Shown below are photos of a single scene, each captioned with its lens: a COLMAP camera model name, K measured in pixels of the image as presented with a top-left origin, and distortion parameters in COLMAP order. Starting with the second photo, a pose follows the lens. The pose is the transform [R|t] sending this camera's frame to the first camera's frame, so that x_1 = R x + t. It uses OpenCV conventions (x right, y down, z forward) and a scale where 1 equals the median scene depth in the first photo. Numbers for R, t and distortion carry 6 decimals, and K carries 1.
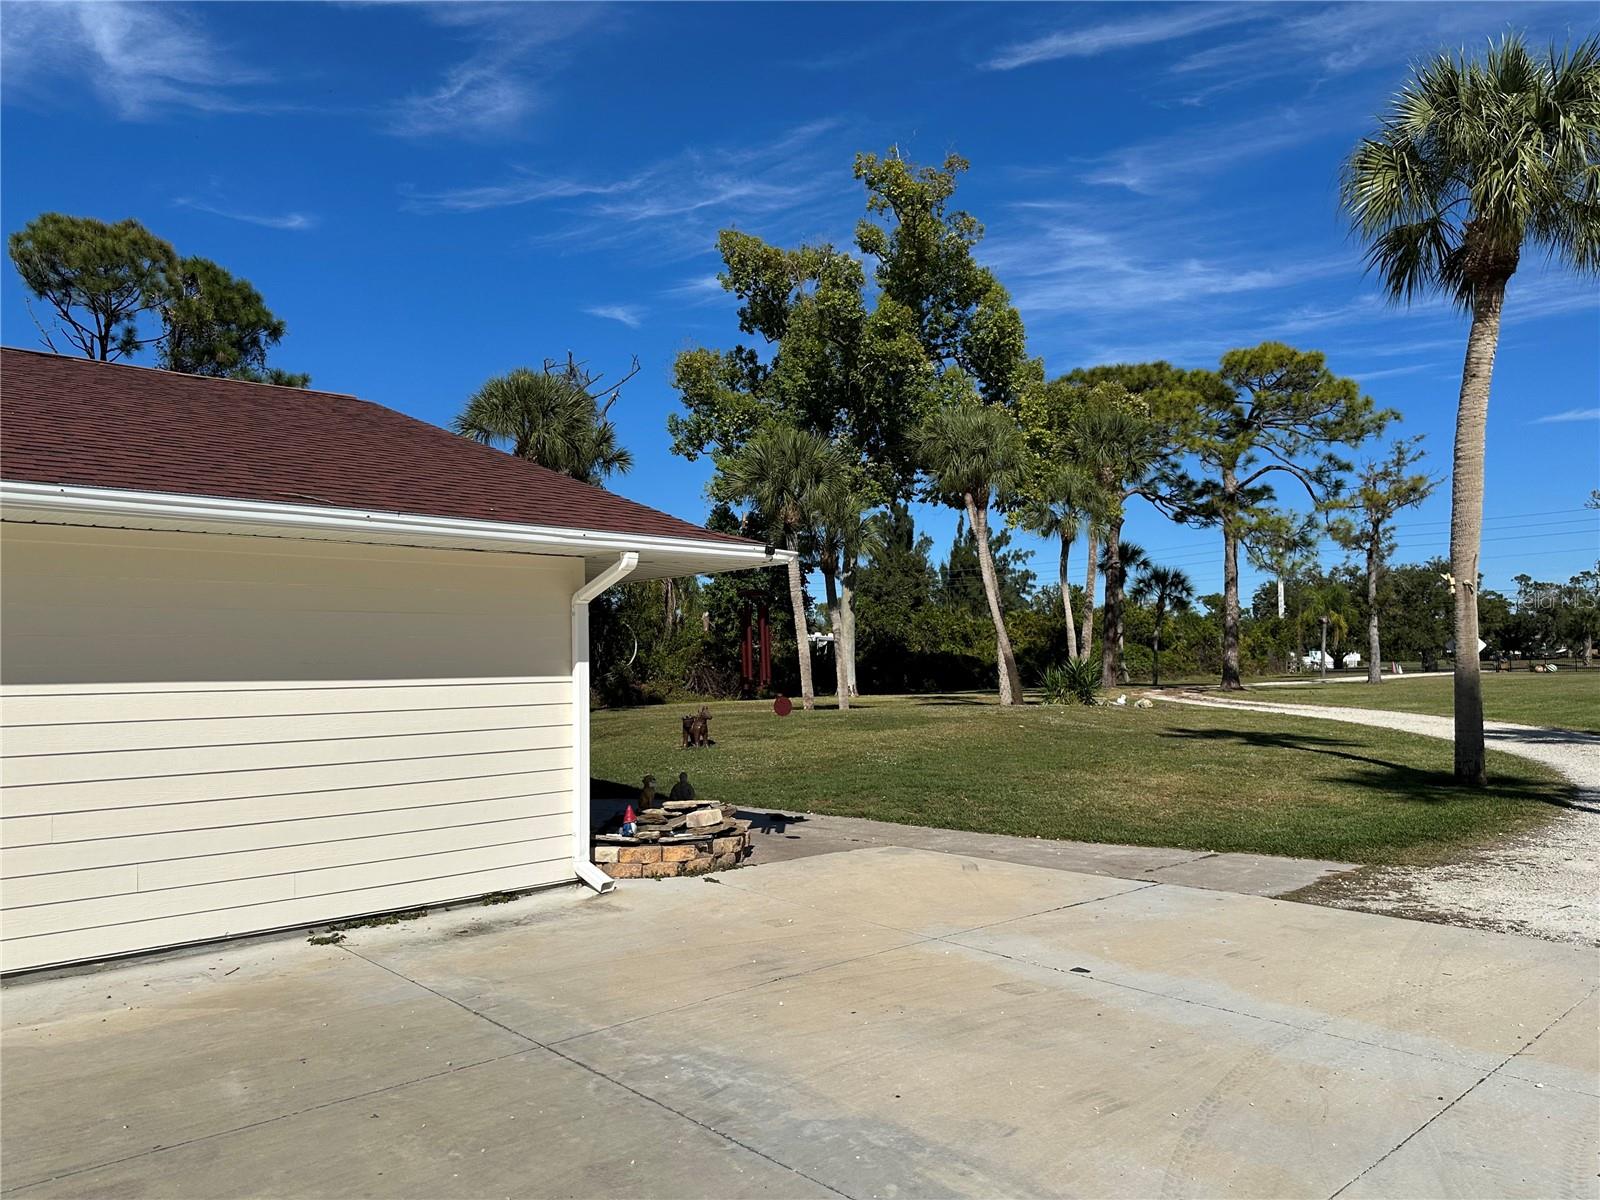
lens RADIAL K [[1097.8, 0, 805.0], [0, 1097.8, 608.9], [0, 0, 1]] dist [0.060035, -0.111967]
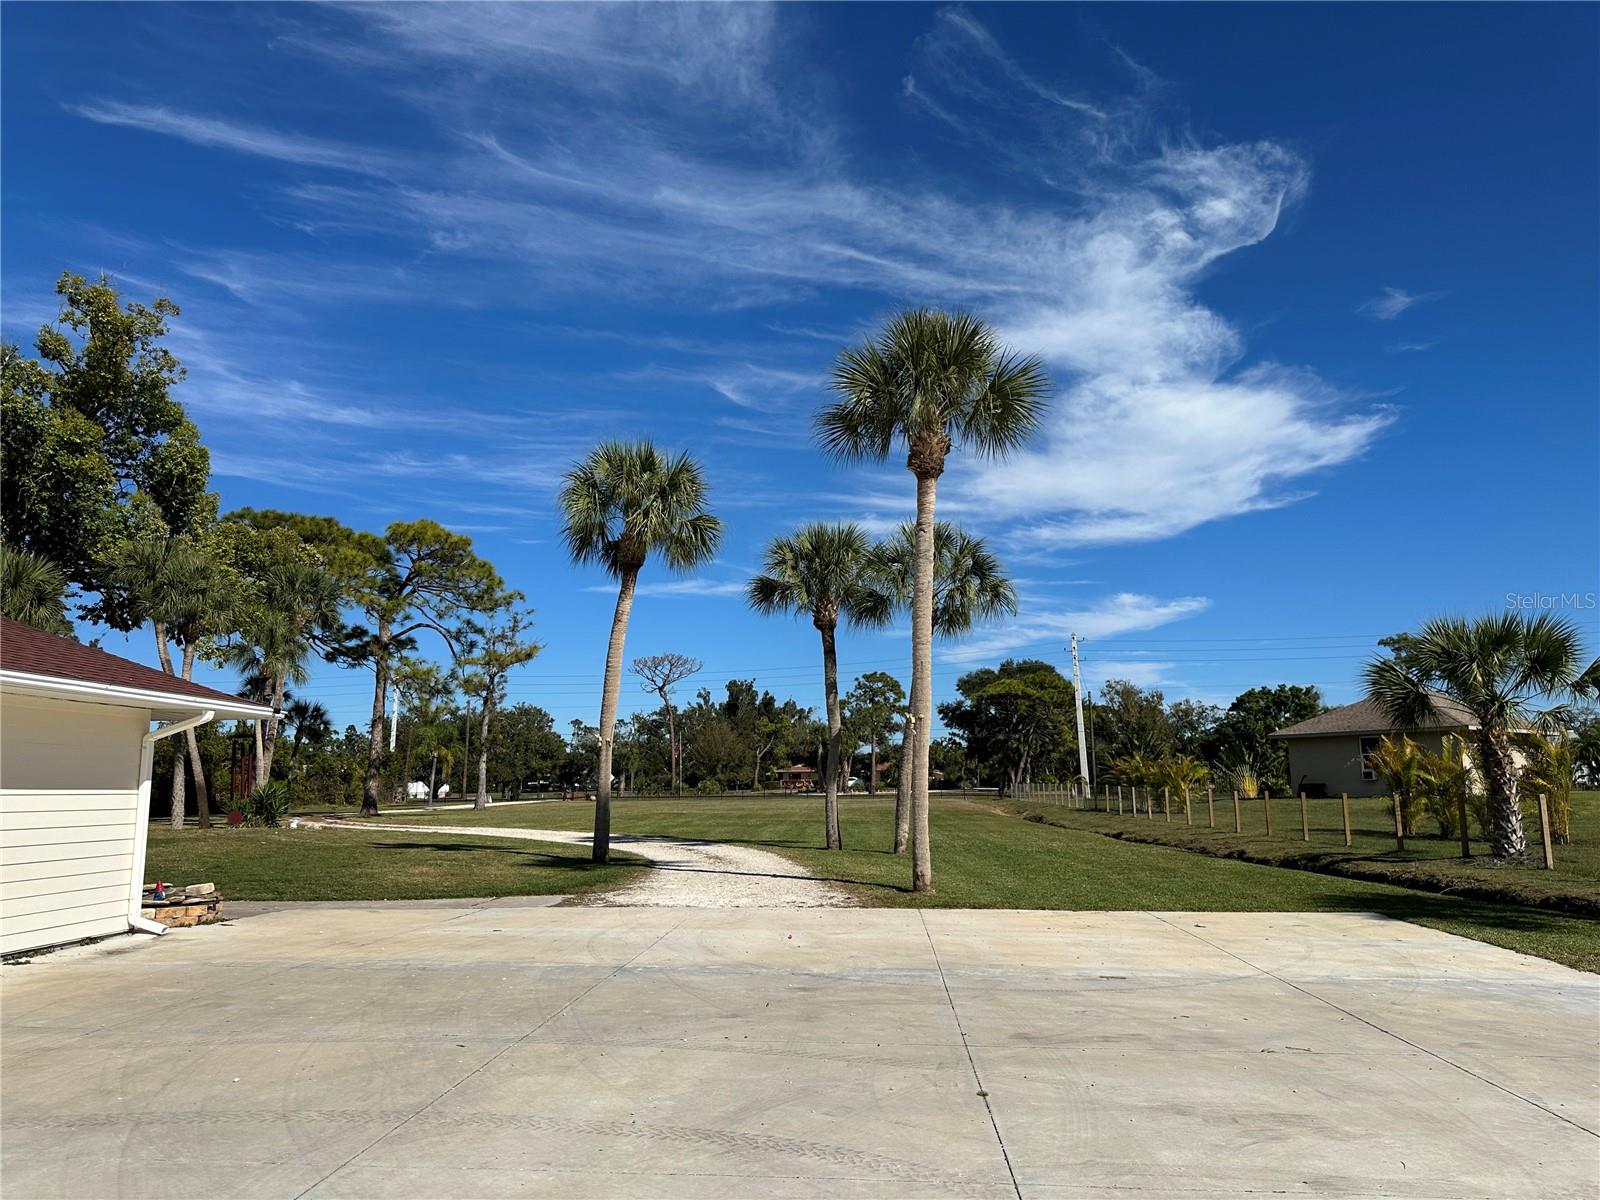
lens RADIAL K [[1097.8, 0, 805.0], [0, 1097.8, 608.9], [0, 0, 1]] dist [0.060035, -0.111967]
pose [[0.706182, 0.121006, 0.697613, -0.096611], [-0.038434, 0.990386, -0.132883, -0.002635], [-0.706986, 0.067027, 0.704044, -0.103480]]
